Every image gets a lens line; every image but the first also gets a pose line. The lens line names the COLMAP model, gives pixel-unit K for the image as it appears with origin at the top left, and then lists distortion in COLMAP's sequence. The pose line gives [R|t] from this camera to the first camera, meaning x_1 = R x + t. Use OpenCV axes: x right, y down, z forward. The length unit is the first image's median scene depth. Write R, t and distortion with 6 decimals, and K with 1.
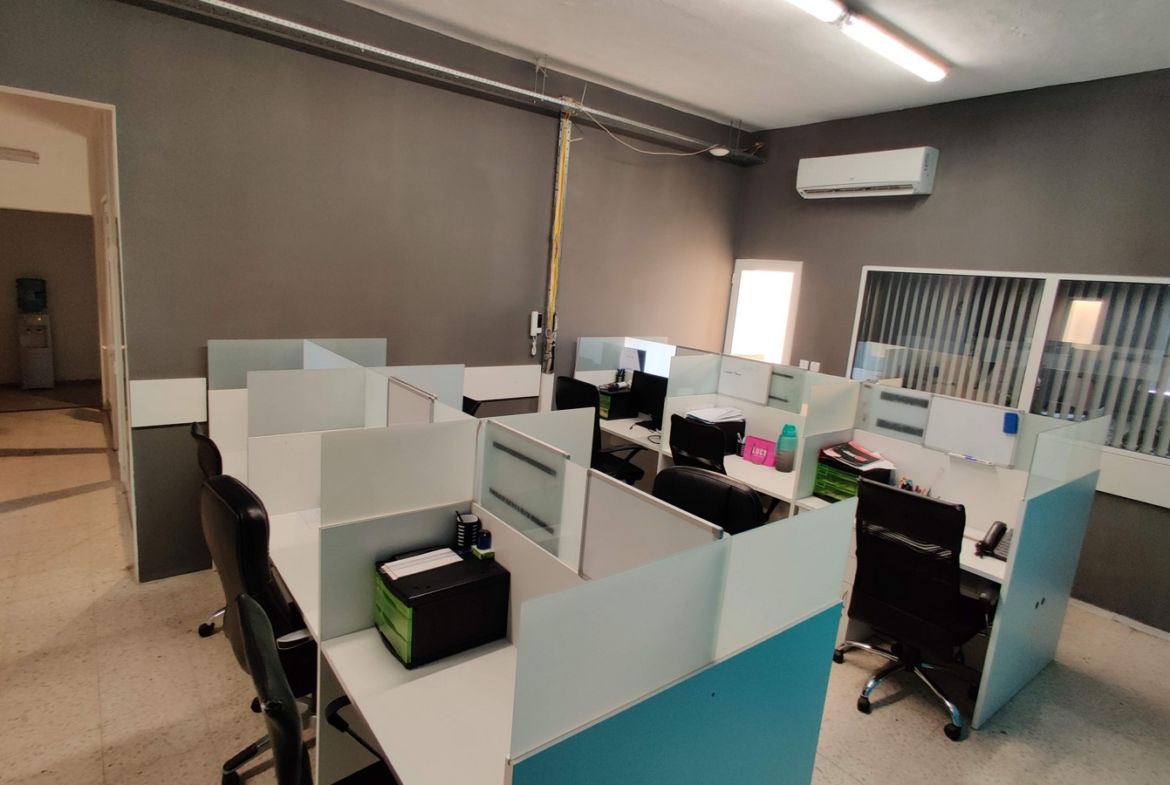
lens RADIAL K [[632.1, 0, 586.5], [0, 632.1, 390.6], [0, 0, 1]] dist [-0.011146, 0.011887]
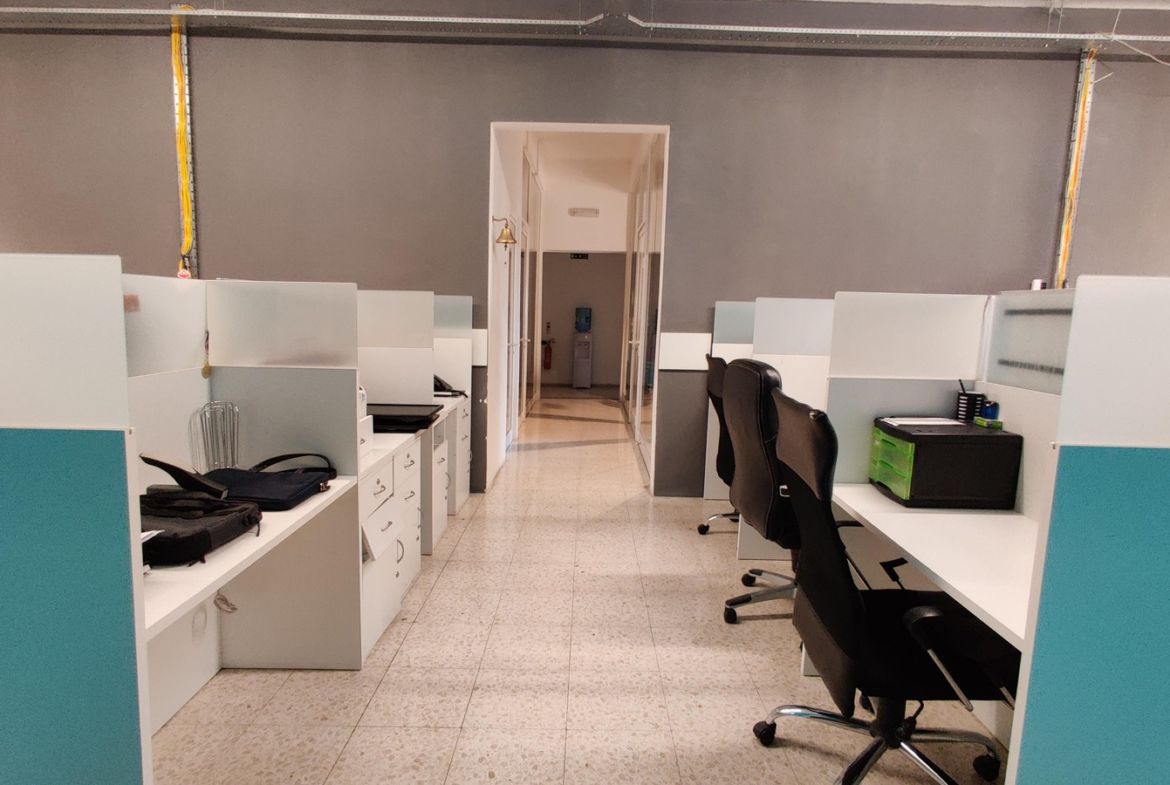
lens RADIAL K [[632.1, 0, 586.9], [0, 632.1, 386.5], [0, 0, 1]] dist [-0.011146, 0.011887]
pose [[0.776930, 0.018637, -0.629311, -0.014581], [-0.076985, 0.994873, -0.065580, 0.135796], [0.624862, 0.099398, 0.774382, -0.066855]]
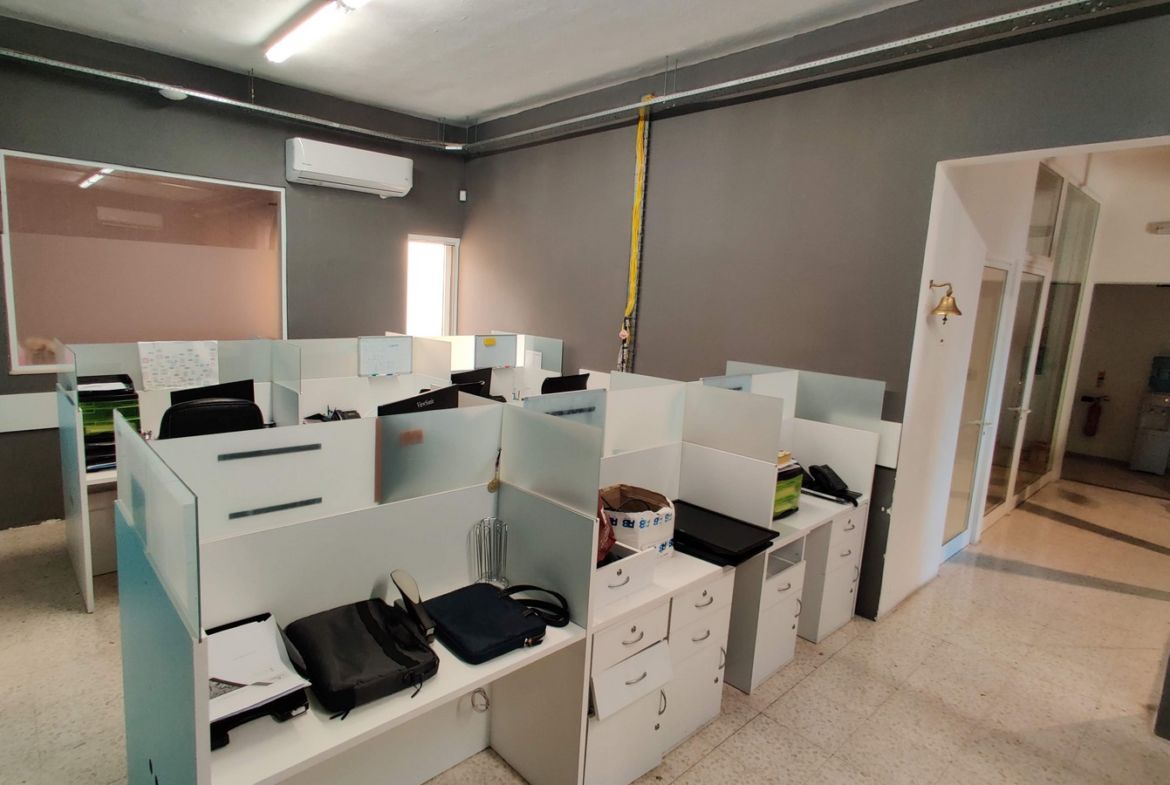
lens RADIAL K [[632.1, 0, 586.1], [0, 632.1, 383.4], [0, 0, 1]] dist [-0.011146, 0.011887]
pose [[0.081377, 0.073521, -0.993968, -0.019306], [-0.216584, 0.974749, 0.054367, -0.003727], [0.972867, 0.210853, 0.095245, 0.116620]]
